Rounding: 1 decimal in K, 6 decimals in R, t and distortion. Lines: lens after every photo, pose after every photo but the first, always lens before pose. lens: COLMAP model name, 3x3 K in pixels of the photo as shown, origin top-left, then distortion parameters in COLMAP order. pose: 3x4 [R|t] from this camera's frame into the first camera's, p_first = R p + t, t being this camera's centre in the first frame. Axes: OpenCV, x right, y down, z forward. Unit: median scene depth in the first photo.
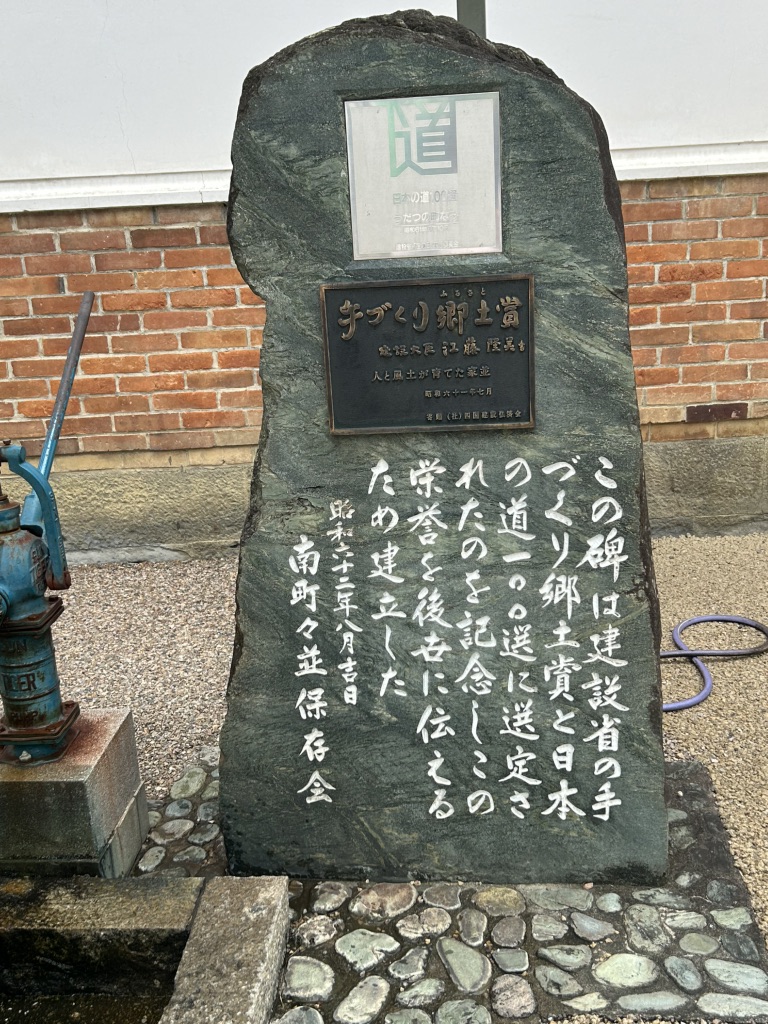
lens RADIAL K [[1110.0, 0, 383.2], [0, 1110.0, 530.4], [0, 0, 1]] dist [0.253669, -1.014460]
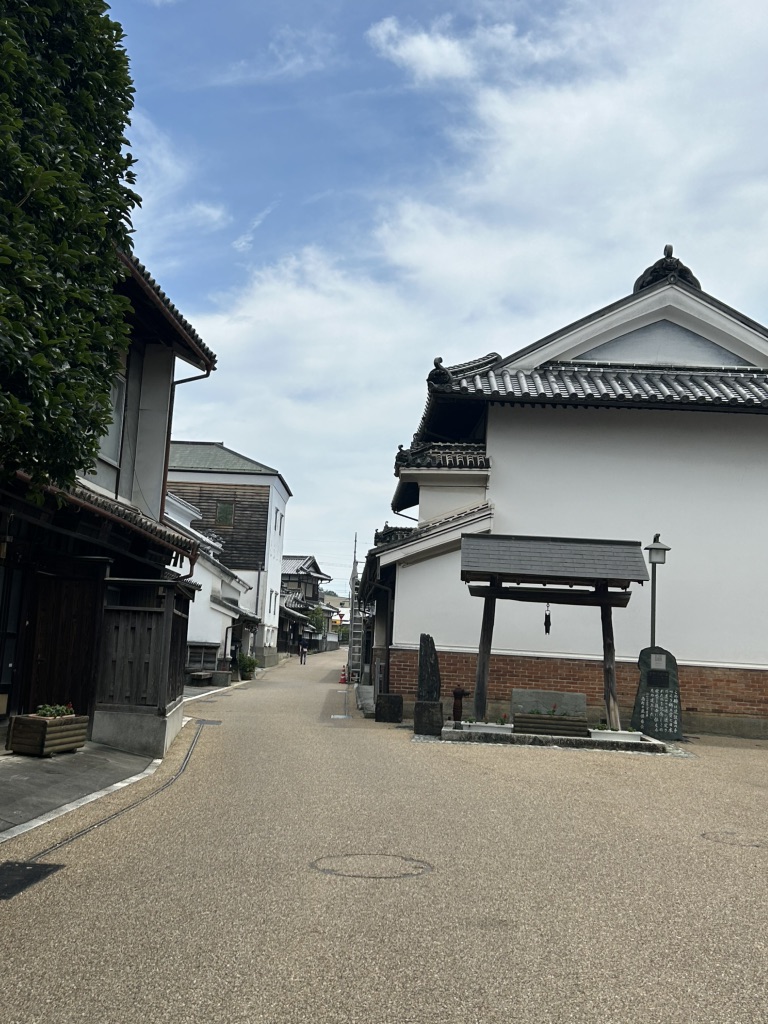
lens RADIAL K [[1110.0, 0, 383.2], [0, 1110.0, 530.4], [0, 0, 1]] dist [0.253669, -1.014460]
pose [[0.994916, 0.096234, -0.029674, -2.081055], [-0.100171, 0.915368, -0.389958, 2.610398], [-0.010365, 0.390948, 0.920354, -8.156202]]
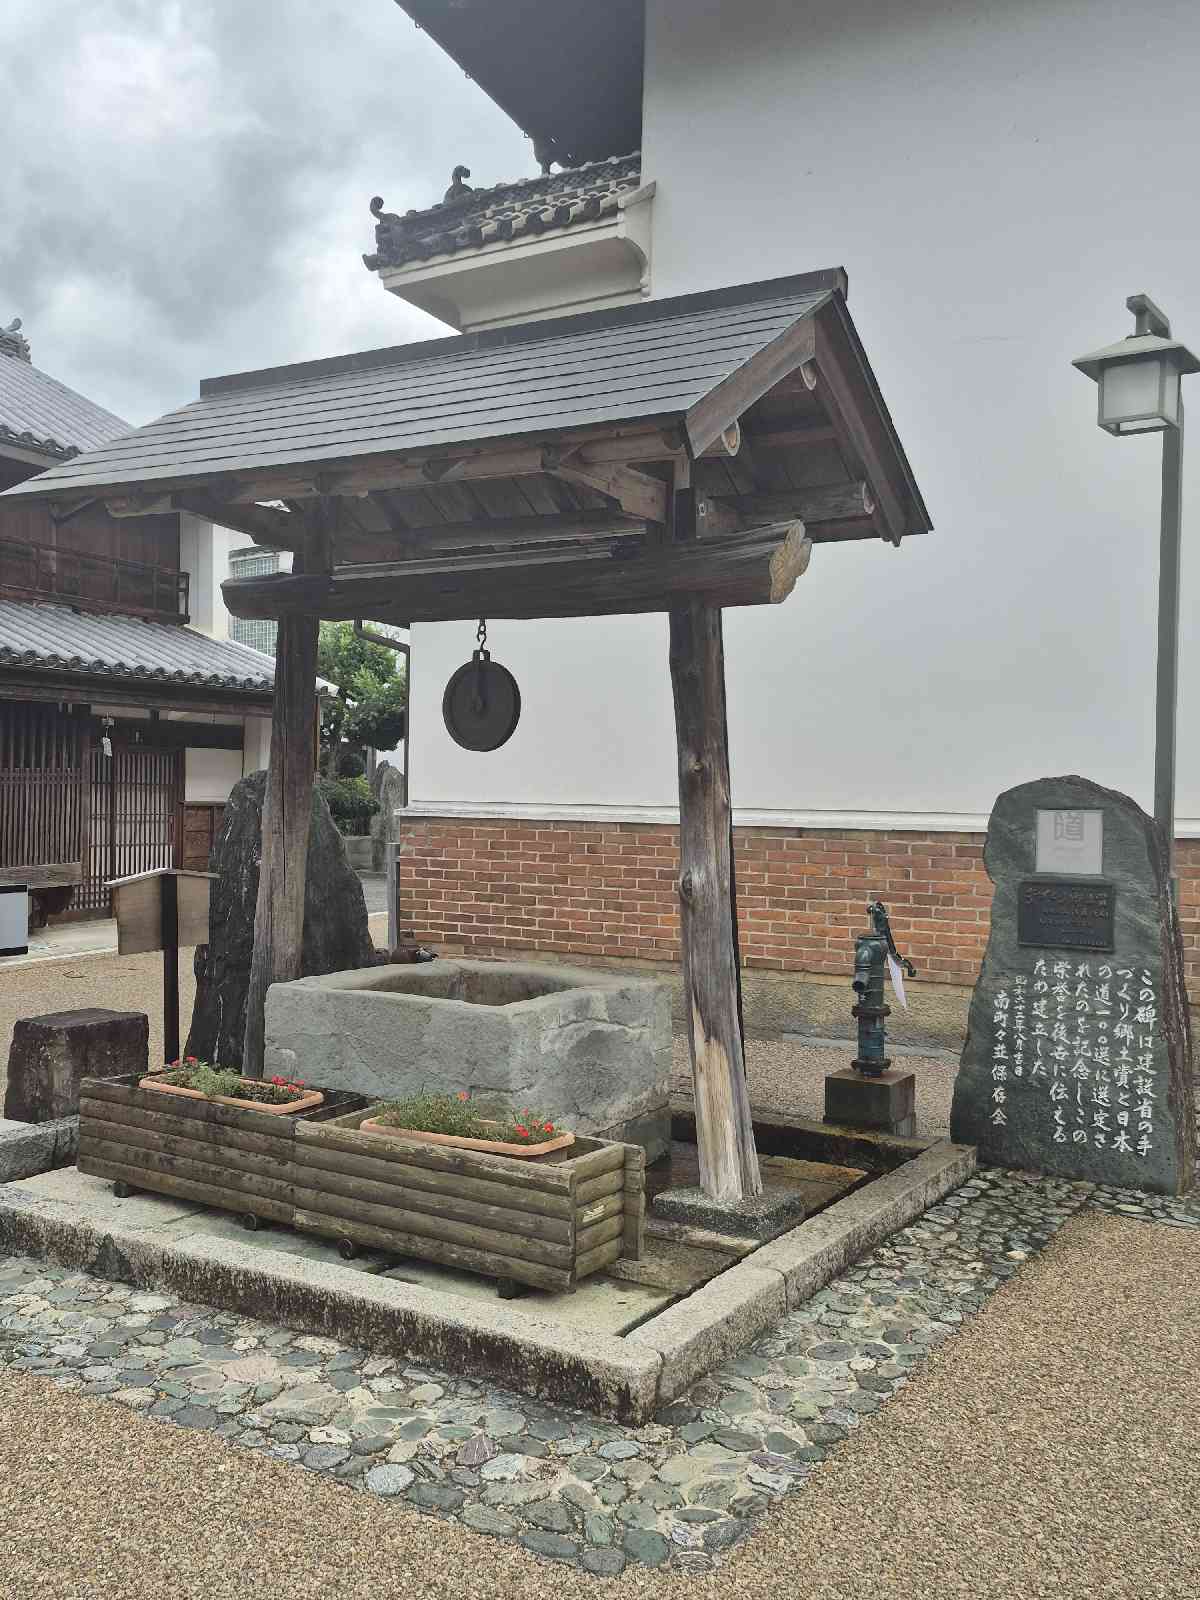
lens RADIAL K [[1439.1, 0, 600.0], [0, 1439.1, 800.0], [0, 0, 1]] dist [0.077308, -0.003126]
pose [[0.883981, 0.066965, -0.462703, 0.521658], [-0.190282, 0.955542, -0.225238, 0.439305], [0.427049, 0.287150, 0.857423, -1.891791]]
